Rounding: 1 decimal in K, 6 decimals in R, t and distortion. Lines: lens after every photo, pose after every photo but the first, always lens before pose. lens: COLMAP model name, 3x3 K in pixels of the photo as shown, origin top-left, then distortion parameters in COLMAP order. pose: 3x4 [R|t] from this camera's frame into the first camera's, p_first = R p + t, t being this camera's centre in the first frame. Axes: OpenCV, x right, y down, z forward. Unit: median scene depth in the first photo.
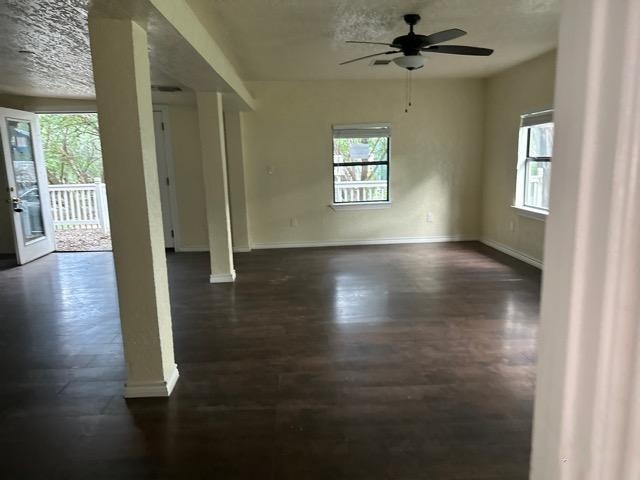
lens RADIAL K [[442.2, 0, 316.2], [0, 442.2, 237.8], [0, 0, 1]] dist [0.105347, -0.165950]
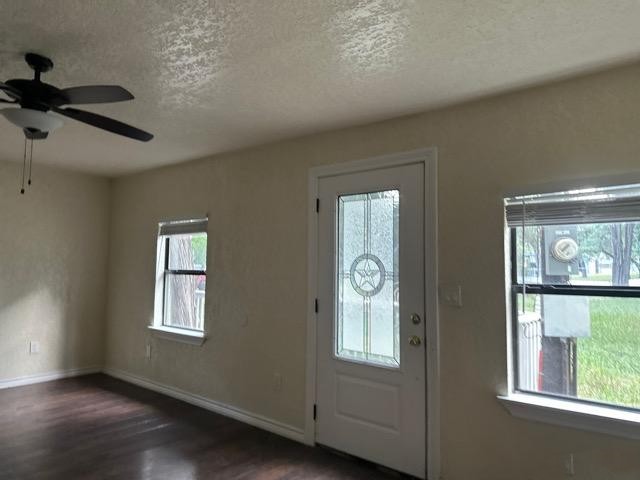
lens RADIAL K [[481.1, 0, 335.9], [0, 481.1, 232.2], [0, 0, 1]] dist [0.067258, -0.080049]
pose [[0.686294, 0.087435, 0.722050, 0.007451], [0.095867, 0.973212, -0.208969, -0.023796], [-0.720979, 0.212634, 0.659527, 0.134687]]
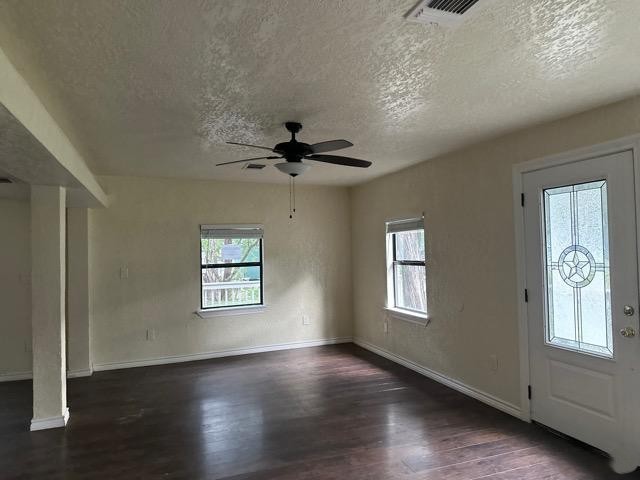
lens RADIAL K [[455.4, 0, 322.0], [0, 455.4, 243.1], [0, 0, 1]] dist [0.165496, -0.180207]
pose [[0.953788, 0.012172, 0.300235, -0.013628], [0.049411, 0.979224, -0.196668, -0.020551], [-0.296391, 0.202414, 0.933371, 0.051664]]
